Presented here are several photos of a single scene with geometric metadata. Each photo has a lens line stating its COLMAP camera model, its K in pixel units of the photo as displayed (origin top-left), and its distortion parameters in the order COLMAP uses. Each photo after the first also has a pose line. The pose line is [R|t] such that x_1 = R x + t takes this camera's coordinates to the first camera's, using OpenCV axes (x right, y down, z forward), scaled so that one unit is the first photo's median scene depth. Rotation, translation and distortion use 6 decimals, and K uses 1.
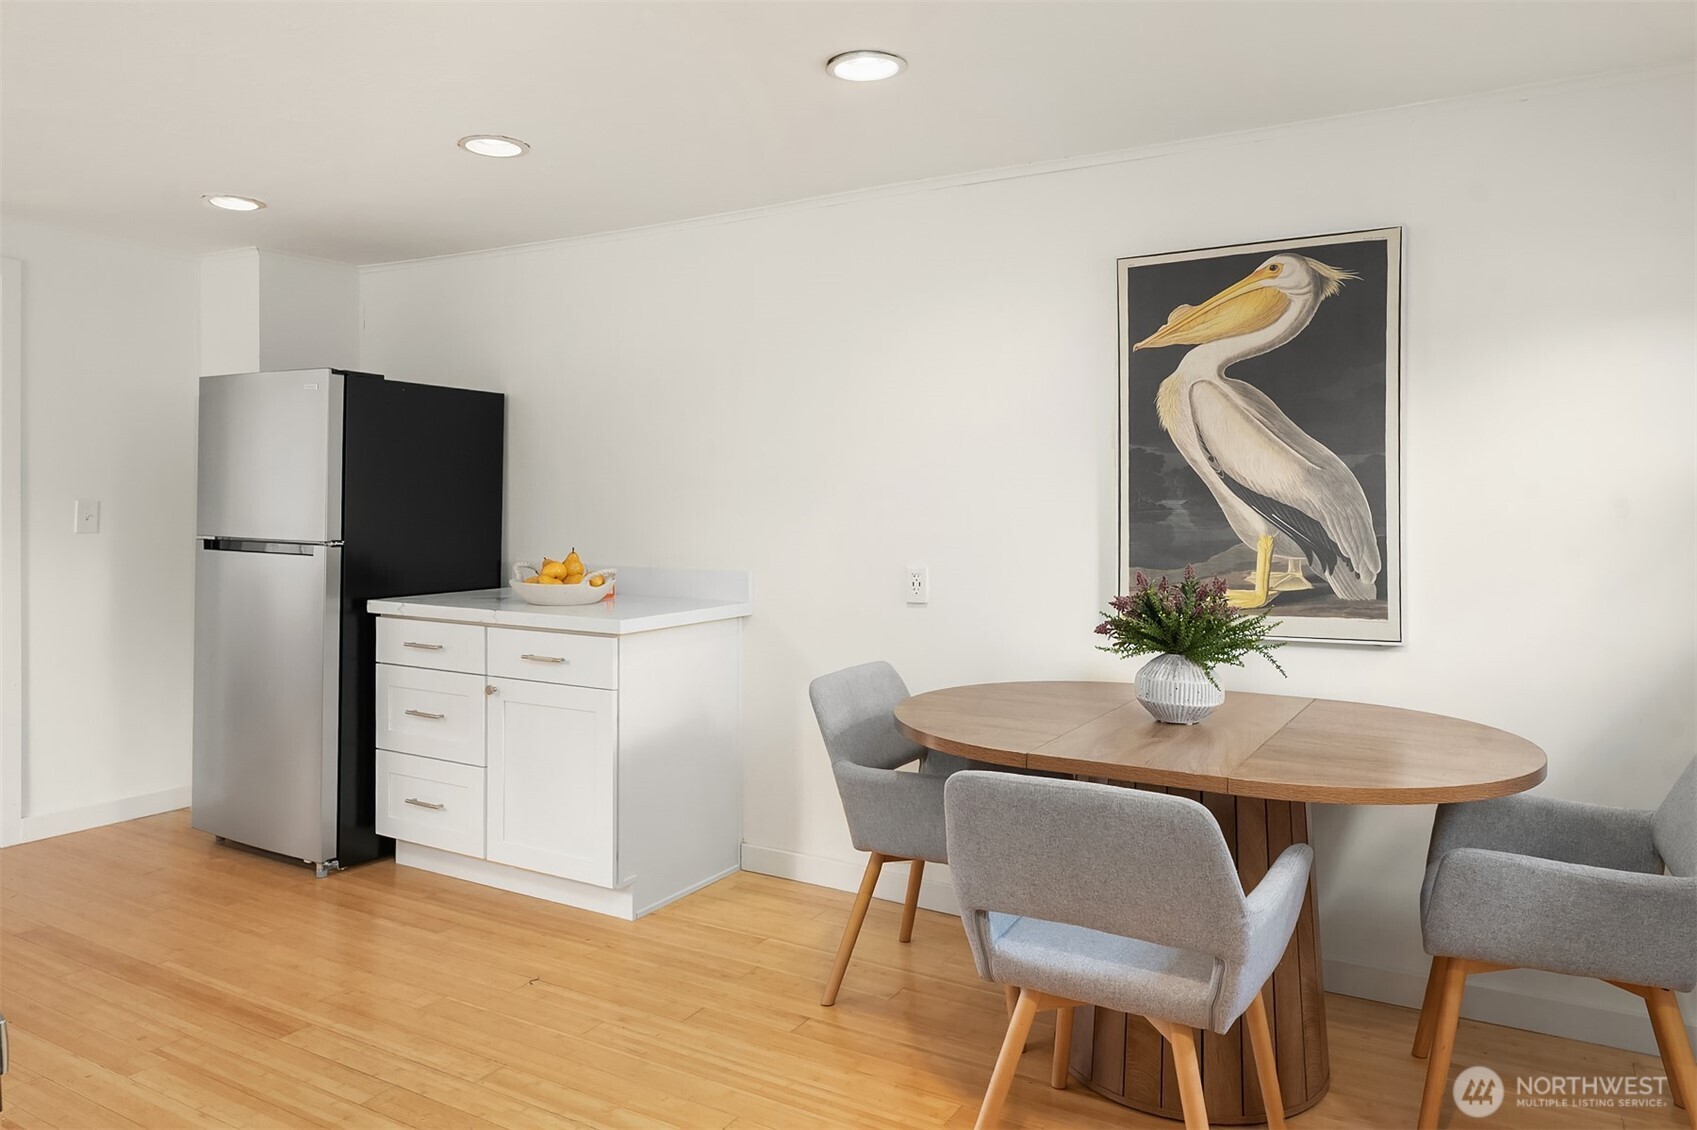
lens RADIAL K [[1138.5, 0, 852.7], [0, 1138.5, 497.7], [0, 0, 1]] dist [-0.000813, -0.004119]
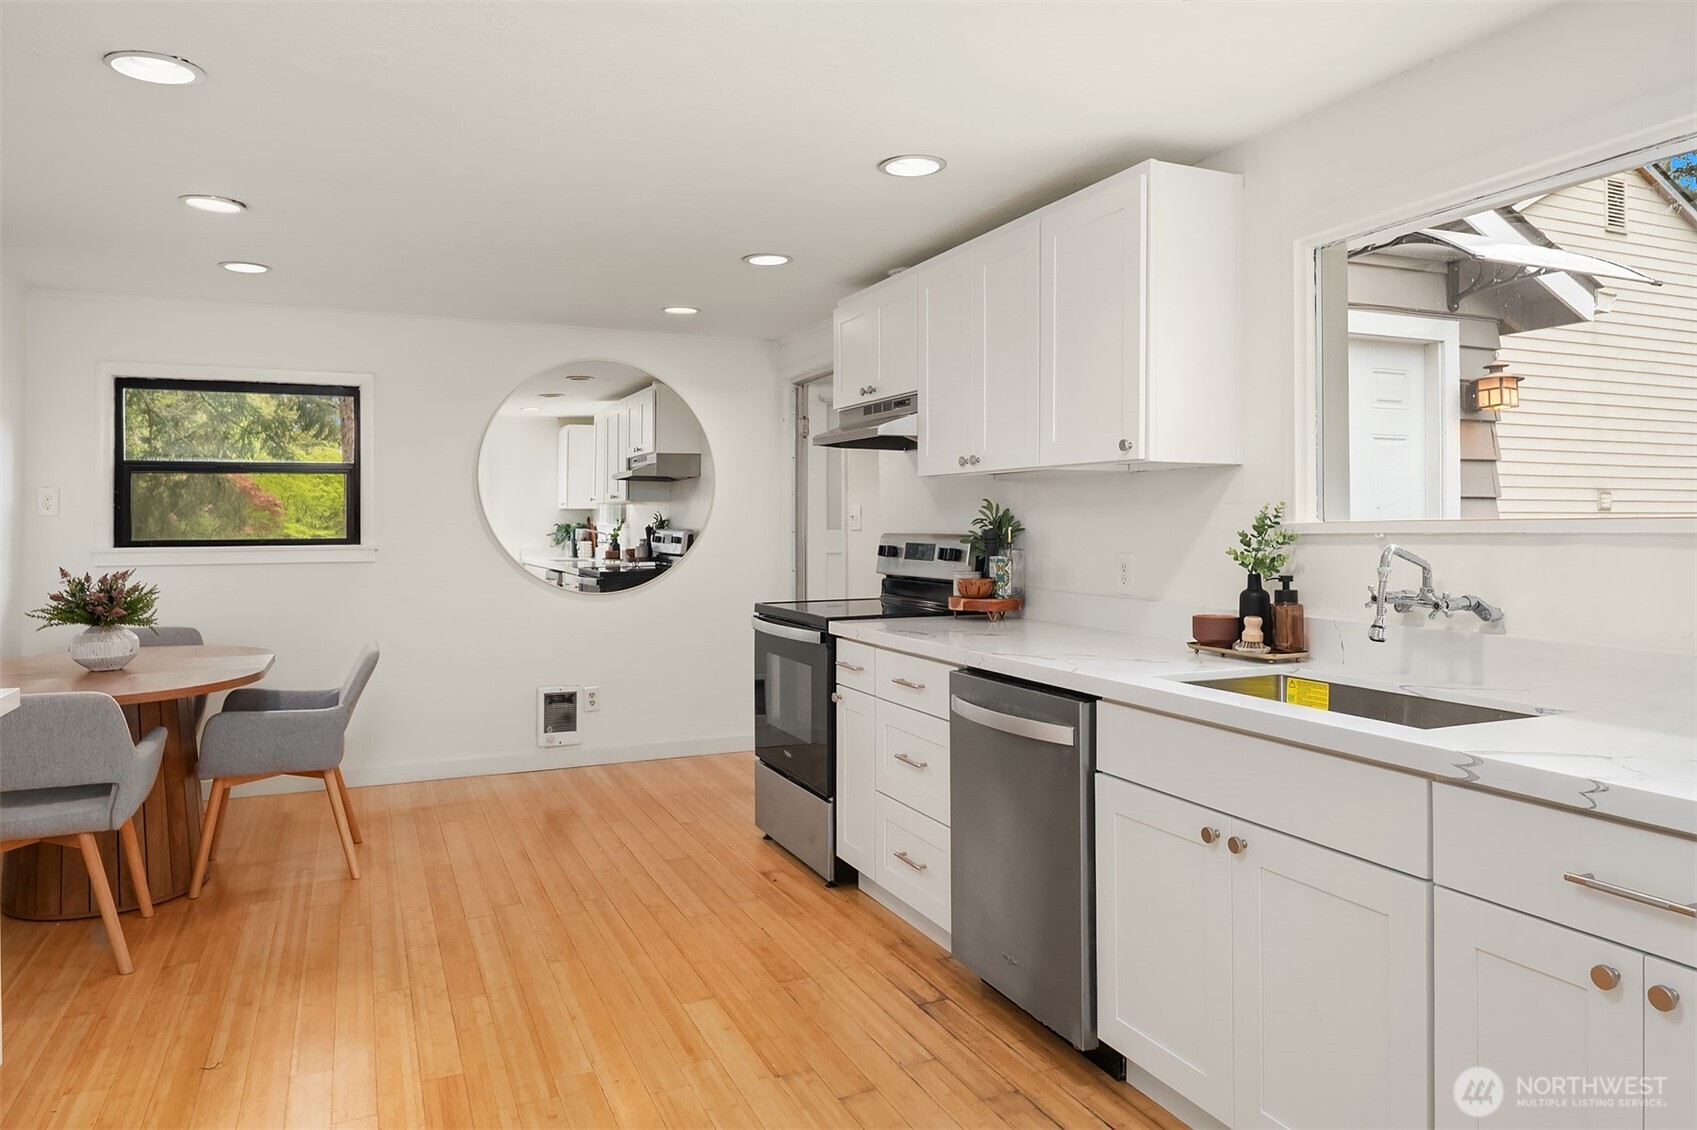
lens RADIAL K [[1113.4, 0, 855.6], [0, 1113.4, 507.5], [0, 0, 1]] dist [-0.000390, -0.002814]
pose [[-0.807564, 0.003627, 0.589769, -1.199789], [0.001770, 0.999991, -0.003725, -0.007976], [-0.589778, -0.001964, -0.807563, 1.402980]]
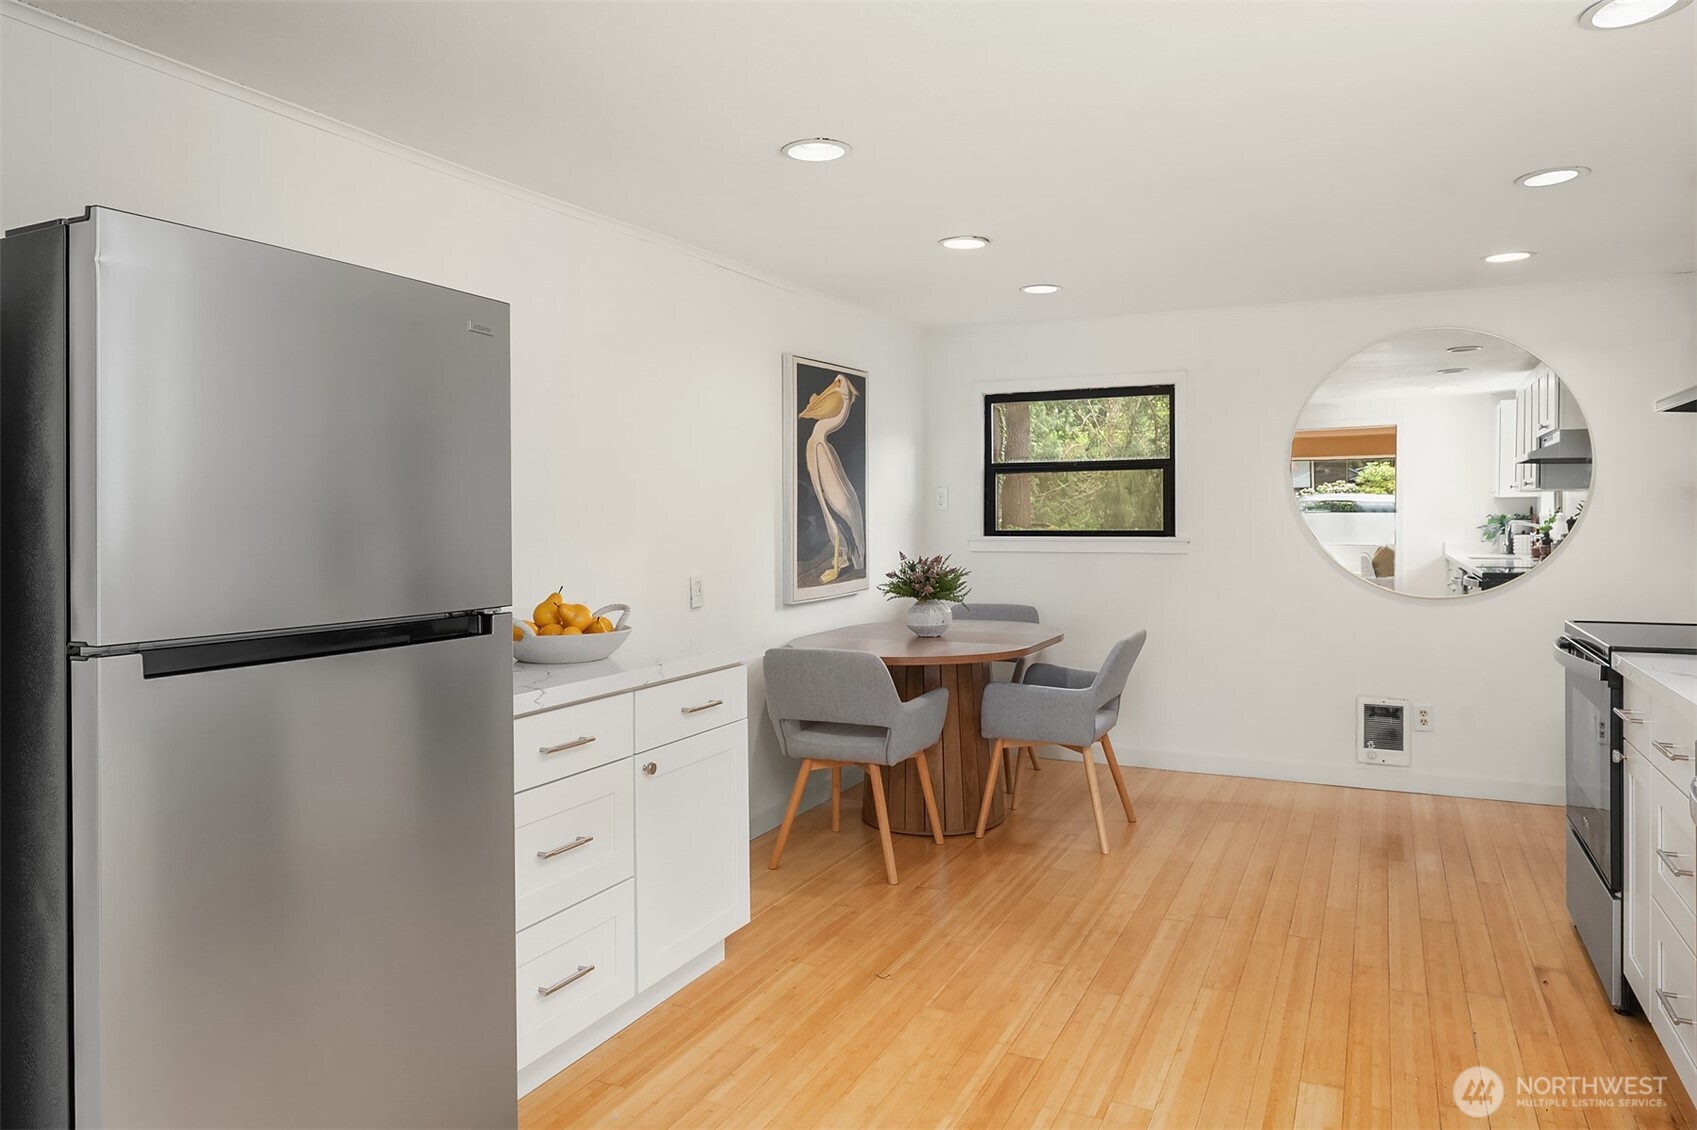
lens RADIAL K [[1113.4, 0, 855.6], [0, 1113.4, 507.5], [0, 0, 1]] dist [-0.000390, -0.002814]
pose [[-0.075718, -0.000592, 0.997129, -1.307899], [0.009045, 0.999958, 0.001281, -0.012110], [-0.997088, 0.009116, -0.075709, 1.097674]]
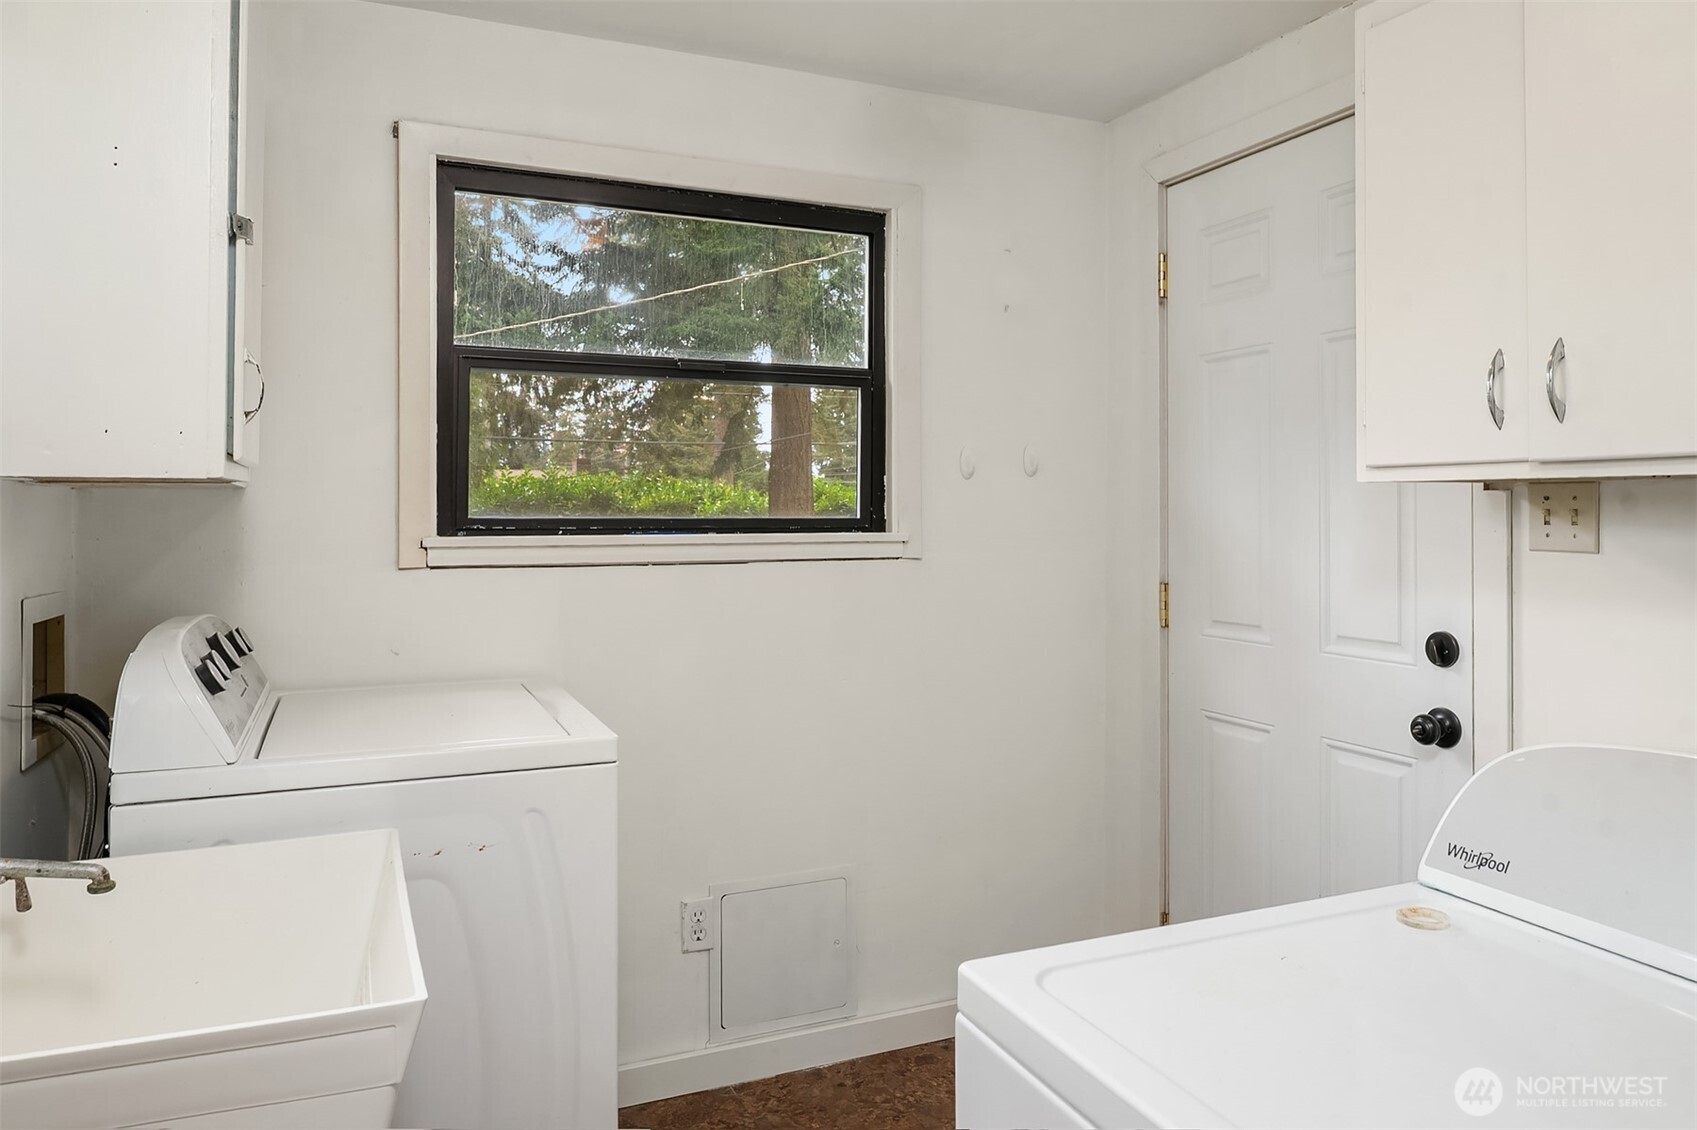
lens RADIAL K [[1113.4, 0, 855.6], [0, 1113.4, 507.5], [0, 0, 1]] dist [-0.000390, -0.002814]
pose [[-0.809901, -0.001133, 0.586566, 0.001421], [-0.002159, 0.999997, -0.001050, 0.025419], [-0.586563, -0.002117, -0.809901, 1.158075]]
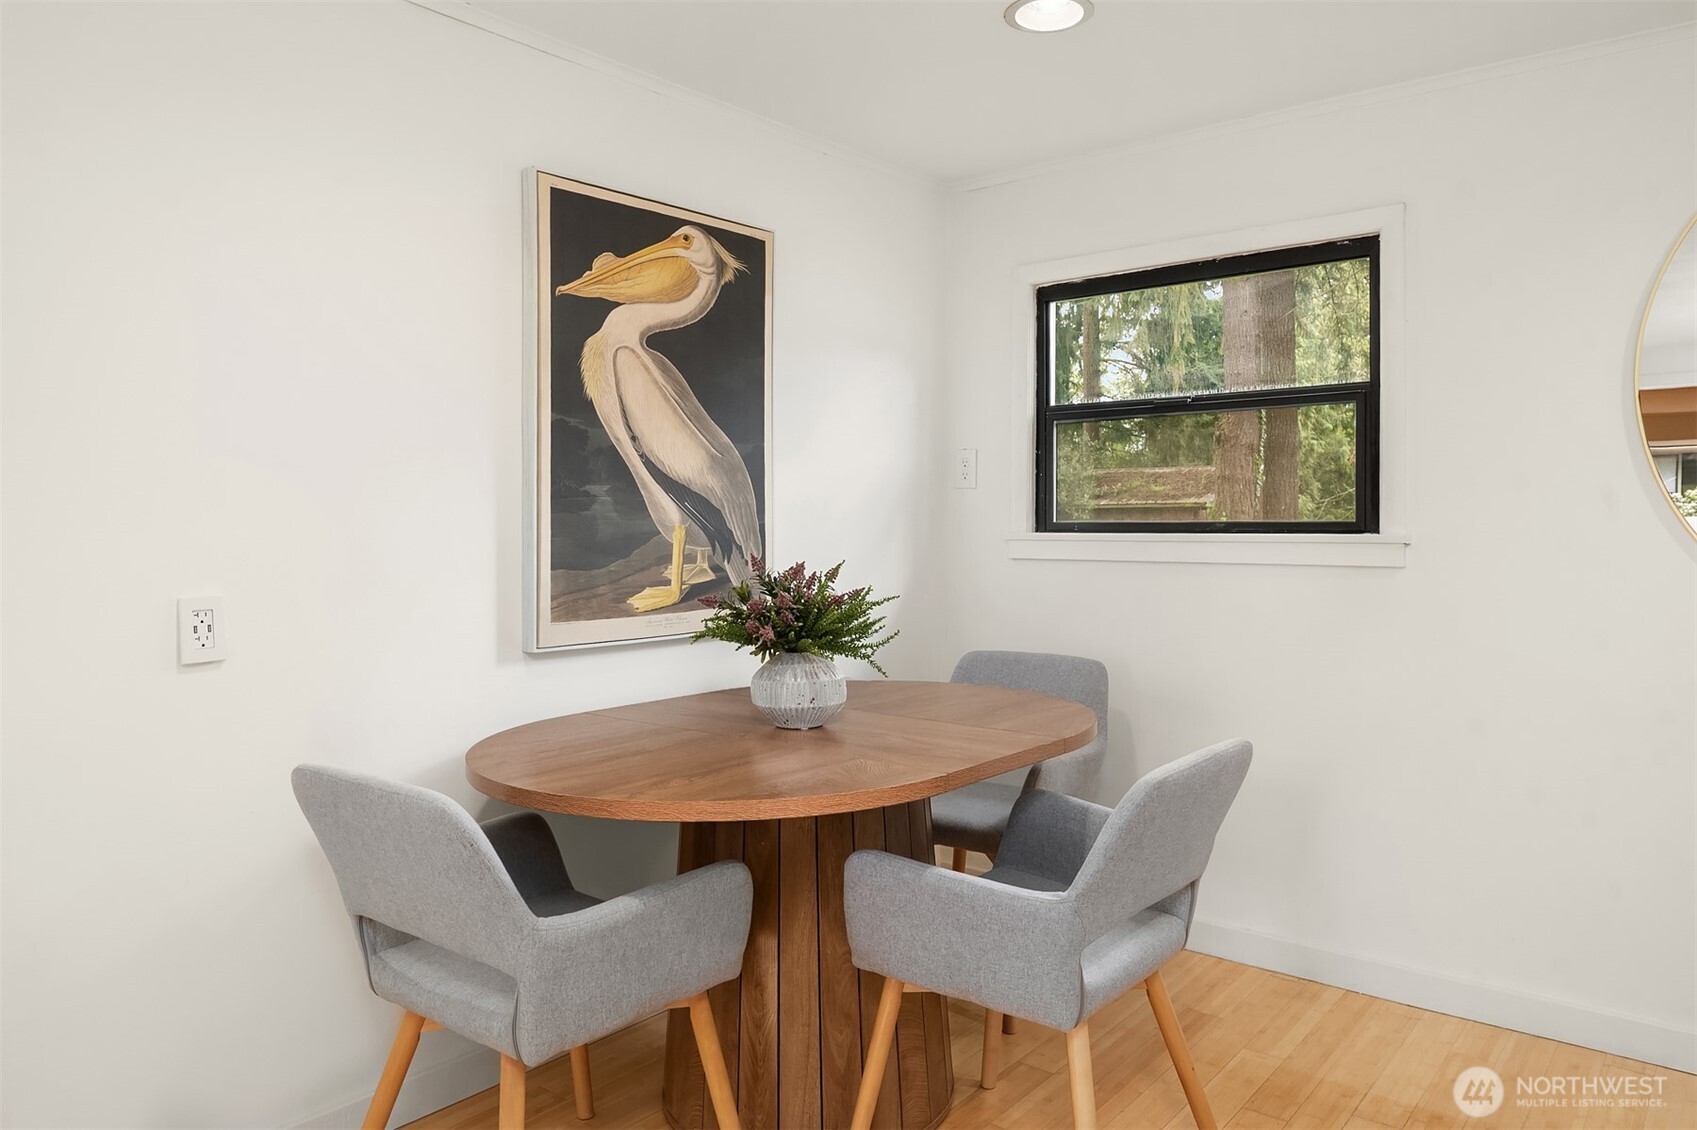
lens RADIAL K [[1125.4, 0, 854.6], [0, 1125.4, 514.7], [0, 0, 1]] dist [-0.004453, -0.001098]
pose [[0.166864, 0.001393, 0.985979, -0.512535], [0.005021, 0.999985, -0.002262, 0.027295], [-0.985967, 0.005328, 0.166854, 0.707039]]
